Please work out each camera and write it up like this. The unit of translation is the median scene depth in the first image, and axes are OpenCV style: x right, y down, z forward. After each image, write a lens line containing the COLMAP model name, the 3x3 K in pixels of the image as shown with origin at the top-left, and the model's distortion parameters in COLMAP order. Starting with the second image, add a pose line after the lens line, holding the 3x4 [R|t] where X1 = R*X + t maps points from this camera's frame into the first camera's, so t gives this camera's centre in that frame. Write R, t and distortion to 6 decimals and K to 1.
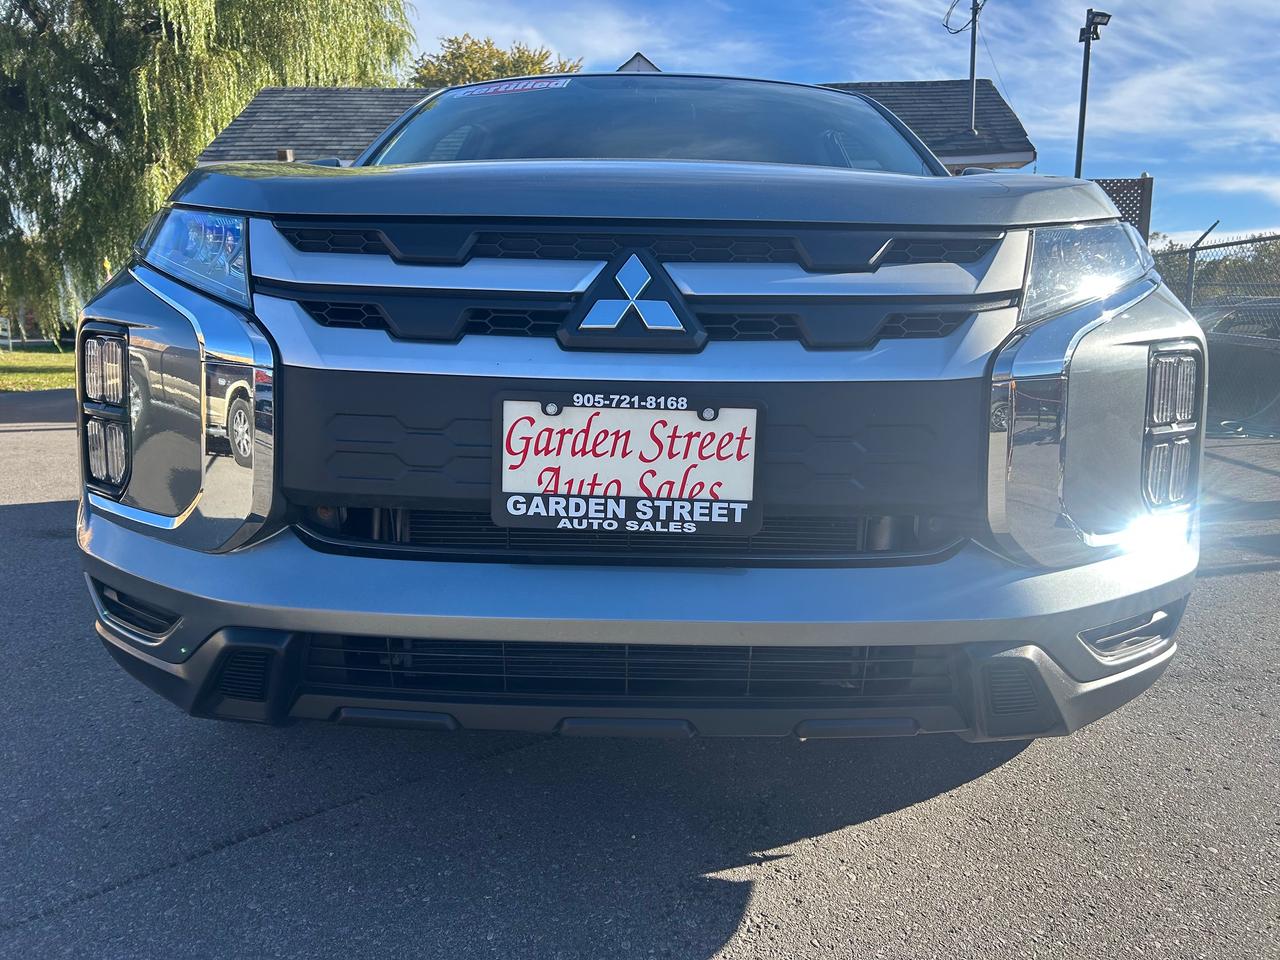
lens RADIAL K [[993.1, 0, 638.6], [0, 993.1, 455.4], [0, 0, 1]] dist [0.016203, 0.004676]
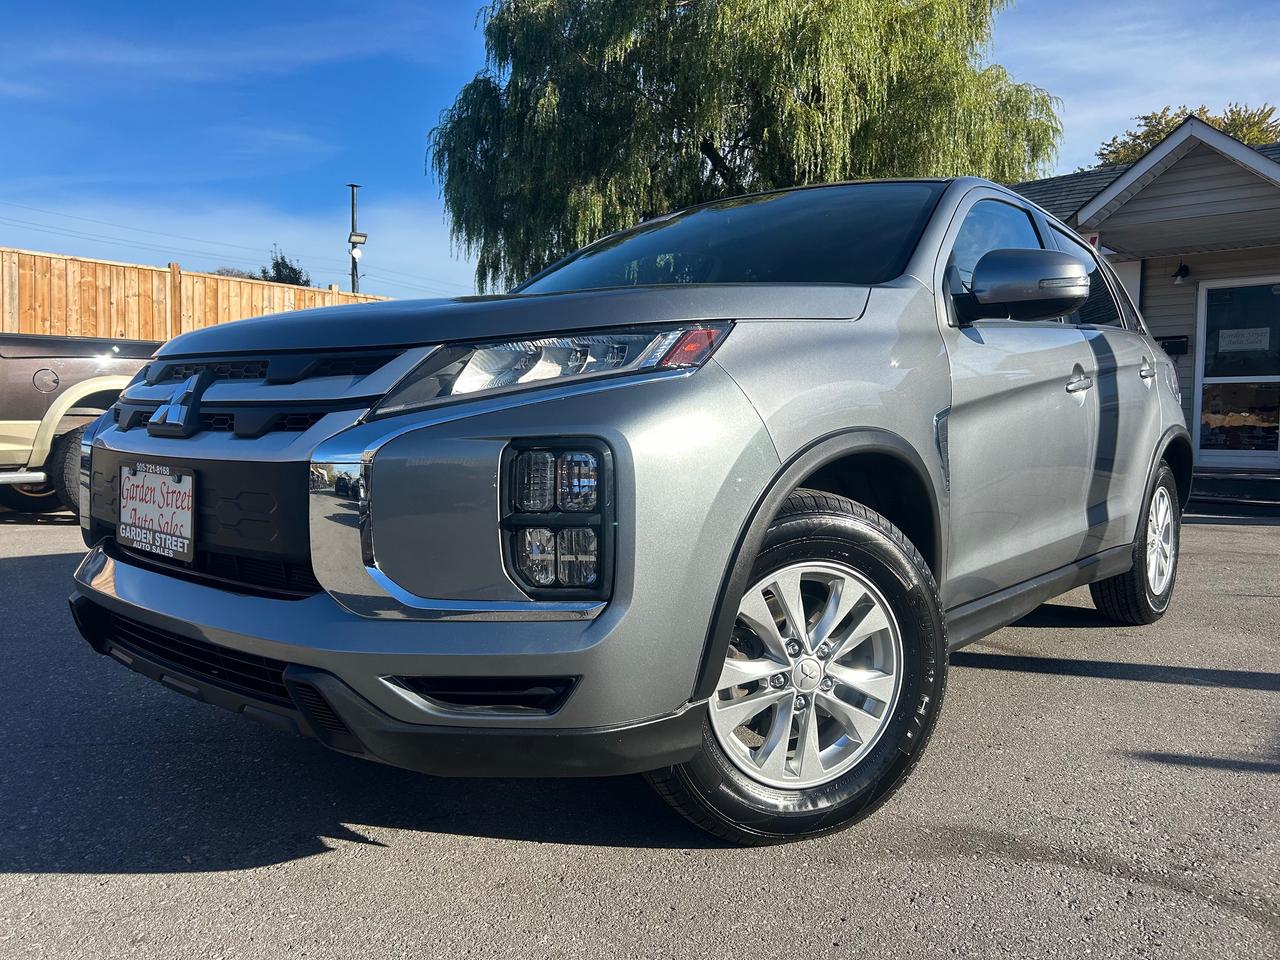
lens RADIAL K [[993.1, 0, 638.6], [0, 993.1, 455.4], [0, 0, 1]] dist [0.016203, 0.004676]
pose [[0.765676, 0.022635, -0.642828, 0.133122], [-0.083188, 0.994472, -0.064069, -0.003208], [0.637824, 0.102532, 0.763327, 0.022902]]
